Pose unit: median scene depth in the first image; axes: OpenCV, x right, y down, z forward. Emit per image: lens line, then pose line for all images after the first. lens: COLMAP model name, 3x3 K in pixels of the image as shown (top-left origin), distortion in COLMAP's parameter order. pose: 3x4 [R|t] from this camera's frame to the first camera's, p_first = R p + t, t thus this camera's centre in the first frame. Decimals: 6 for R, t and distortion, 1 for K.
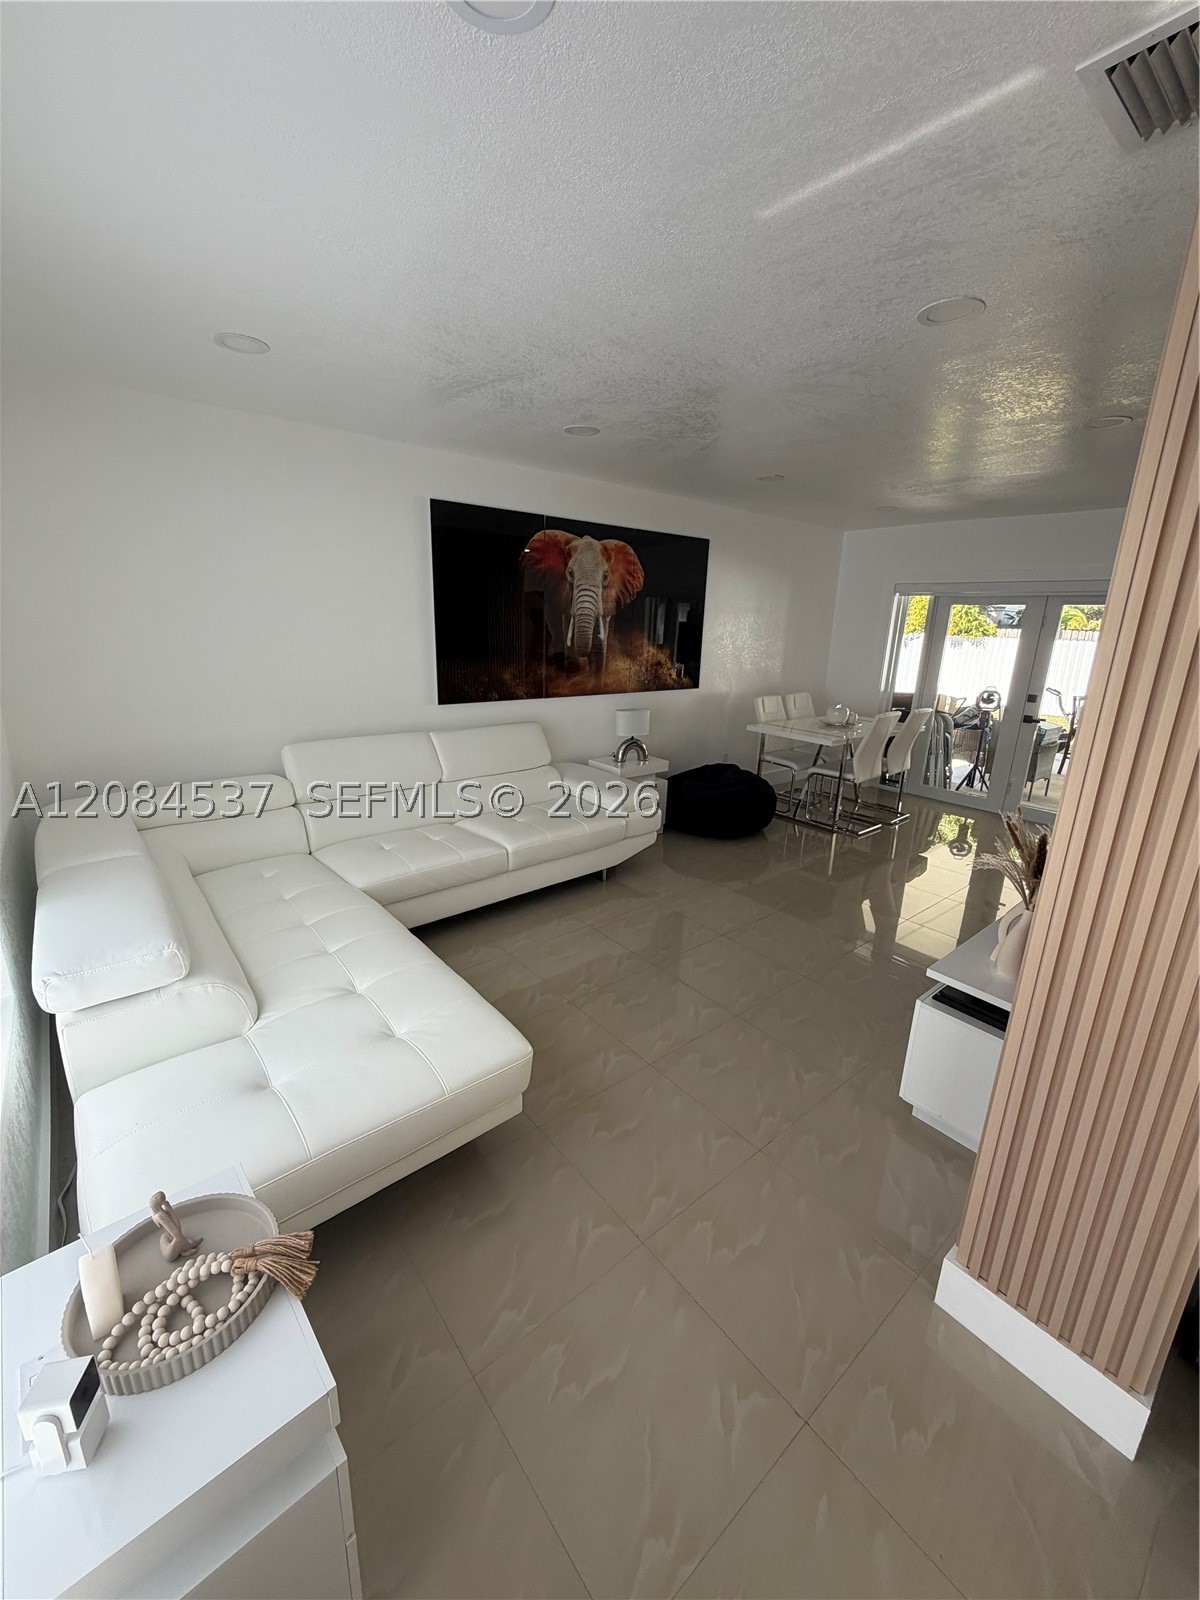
lens RADIAL K [[637.3, 0, 602.6], [0, 637.3, 796.5], [0, 0, 1]] dist [0.001551, 0.000073]
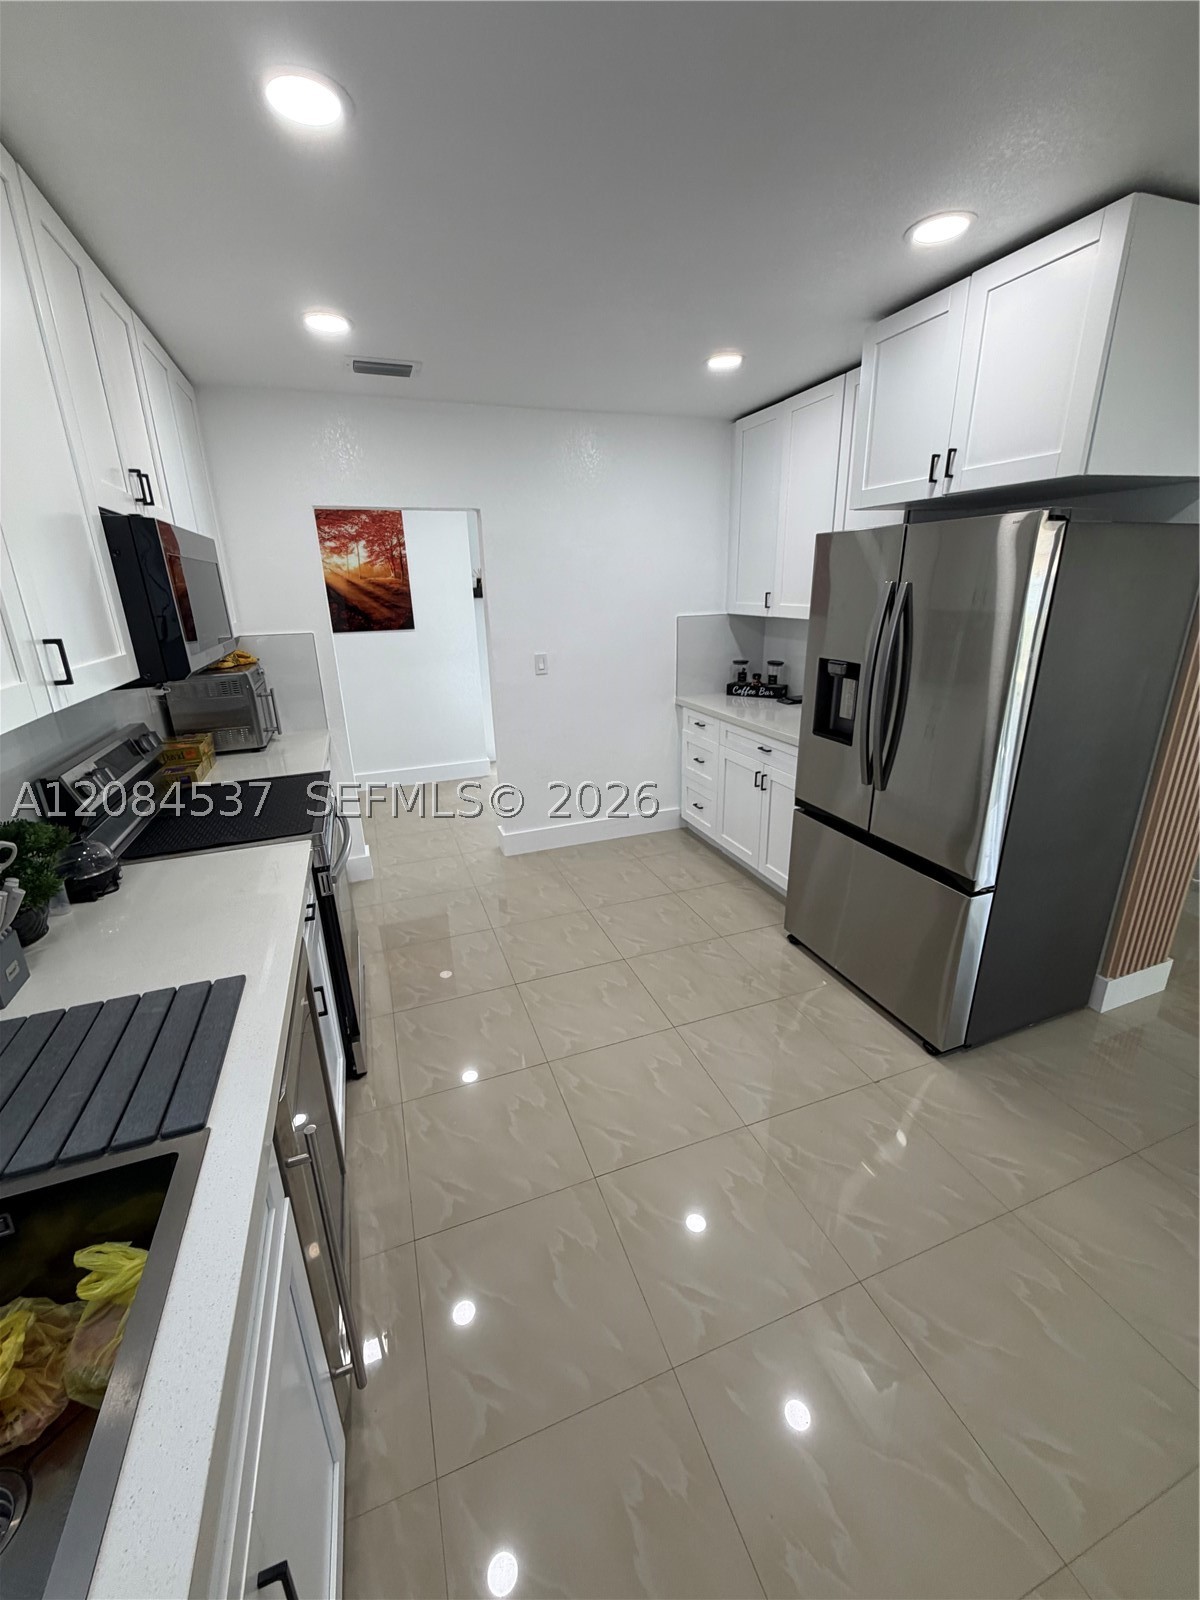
lens RADIAL K [[637.3, 0, 600.9], [0, 637.3, 797.3], [0, 0, 1]] dist [0.001551, 0.000073]
pose [[-0.324503, 0.281720, -0.902957, 1.296489], [-0.241634, 0.898253, 0.367090, -0.269805], [0.914500, 0.337307, -0.223413, 1.006245]]
